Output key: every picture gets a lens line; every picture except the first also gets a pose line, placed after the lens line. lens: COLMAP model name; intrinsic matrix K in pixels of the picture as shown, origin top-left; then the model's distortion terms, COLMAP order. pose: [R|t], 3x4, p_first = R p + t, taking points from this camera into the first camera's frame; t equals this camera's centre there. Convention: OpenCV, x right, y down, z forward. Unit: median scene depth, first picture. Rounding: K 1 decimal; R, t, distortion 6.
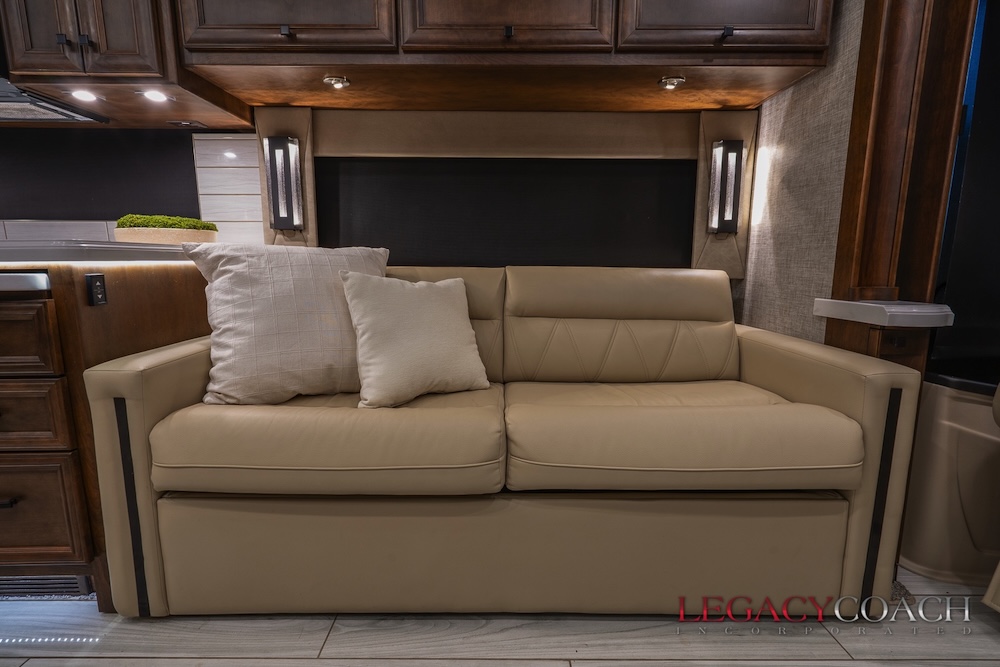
lens RADIAL K [[463.9, 0, 503.9], [0, 463.9, 328.5], [0, 0, 1]] dist [-0.001469, 0.003332]
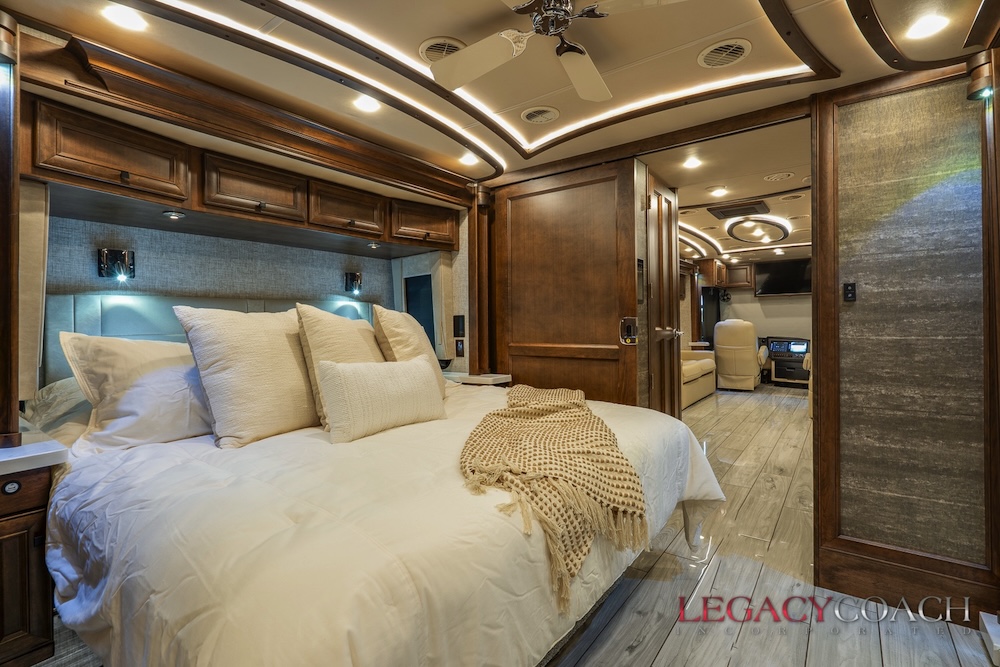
lens RADIAL K [[463.9, 0, 507.4], [0, 463.9, 319.5], [0, 0, 1]] dist [-0.001469, 0.003332]
pose [[0.586837, -0.006395, 0.809680, -4.193958], [0.132782, 0.987192, -0.088441, -0.112690], [-0.798744, 0.159411, 0.580169, -0.399859]]
